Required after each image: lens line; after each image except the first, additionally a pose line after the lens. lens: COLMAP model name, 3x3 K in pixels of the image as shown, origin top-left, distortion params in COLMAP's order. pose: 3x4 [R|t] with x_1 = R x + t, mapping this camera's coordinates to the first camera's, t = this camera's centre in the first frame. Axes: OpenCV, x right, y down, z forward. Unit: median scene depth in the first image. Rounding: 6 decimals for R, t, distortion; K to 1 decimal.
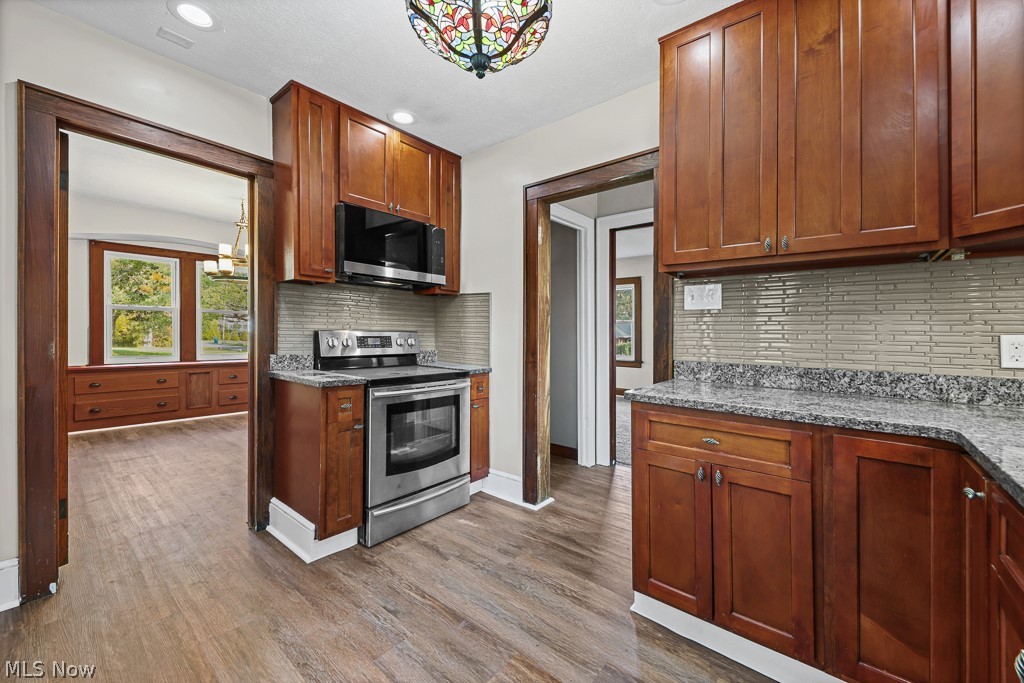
lens RADIAL K [[406.5, 0, 506.6], [0, 406.5, 336.5], [0, 0, 1]] dist [0.002112, -0.000538]
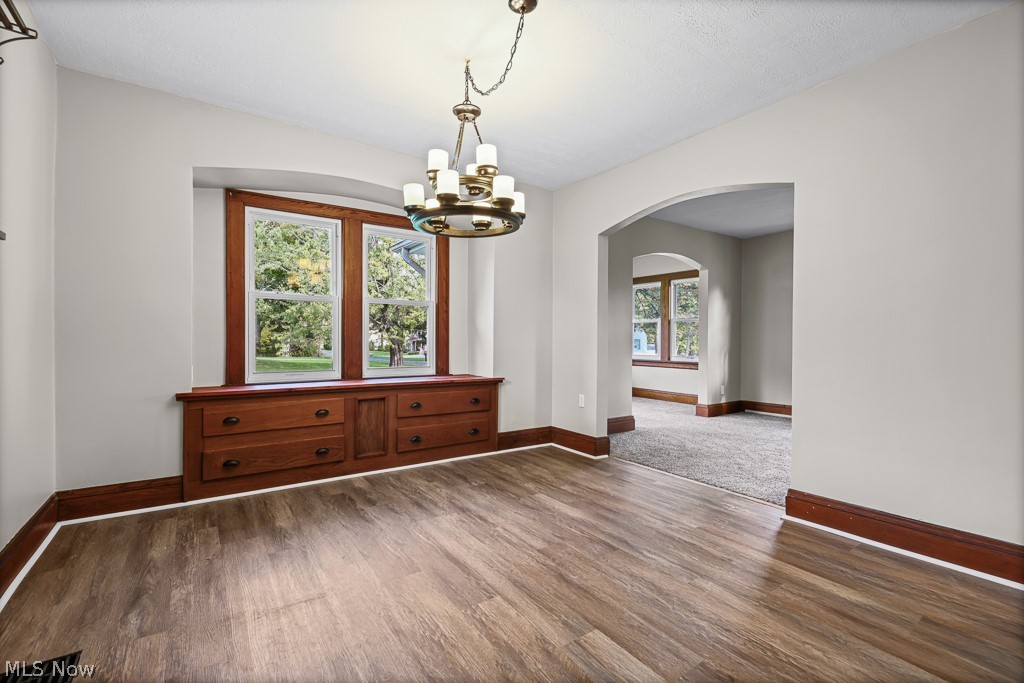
lens RADIAL K [[460.5, 0, 514.7], [0, 460.5, 340.5], [0, 0, 1]] dist [-0.001635, -0.001122]
pose [[0.966042, -0.008904, -0.258233, -0.366583], [0.005957, 0.999908, -0.012194, 0.010294], [0.258318, 0.010241, 0.966006, 0.383911]]
